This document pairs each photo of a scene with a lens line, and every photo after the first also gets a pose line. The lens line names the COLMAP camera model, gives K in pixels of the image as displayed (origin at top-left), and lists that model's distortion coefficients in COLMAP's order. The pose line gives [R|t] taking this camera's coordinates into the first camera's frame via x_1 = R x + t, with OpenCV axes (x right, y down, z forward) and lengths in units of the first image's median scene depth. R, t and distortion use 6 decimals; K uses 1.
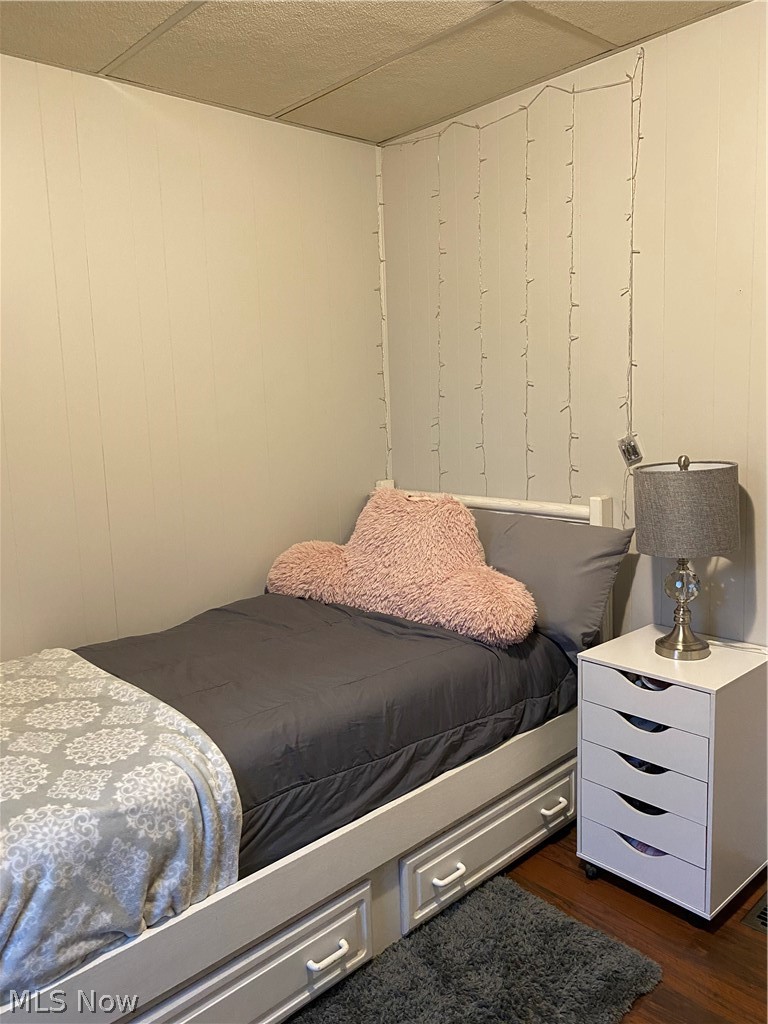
lens RADIAL K [[766.7, 0, 384.0], [0, 766.7, 512.0], [0, 0, 1]] dist [0.007751, -0.002027]
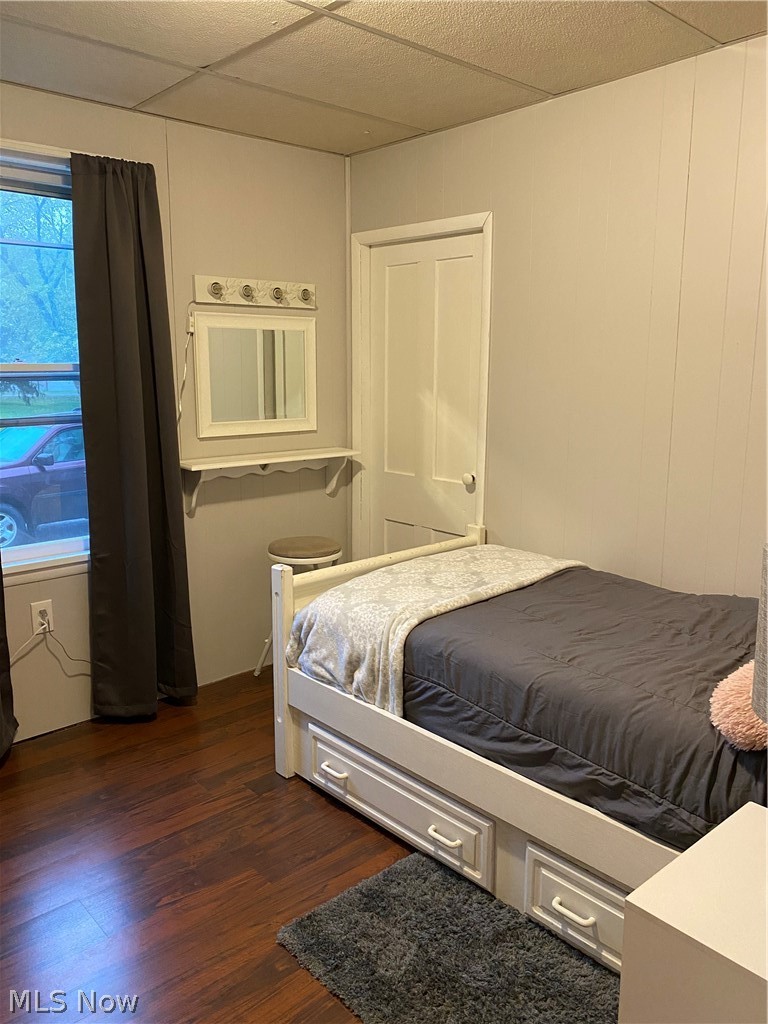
lens RADIAL K [[792.8, 0, 384.0], [0, 792.8, 512.0], [0, 0, 1]] dist [-0.000575, -0.002879]
pose [[-0.000280, 0.226559, -0.973997, 0.991902], [-0.153576, 0.962433, 0.223913, -0.172961], [0.988137, 0.149645, 0.034525, 0.759829]]
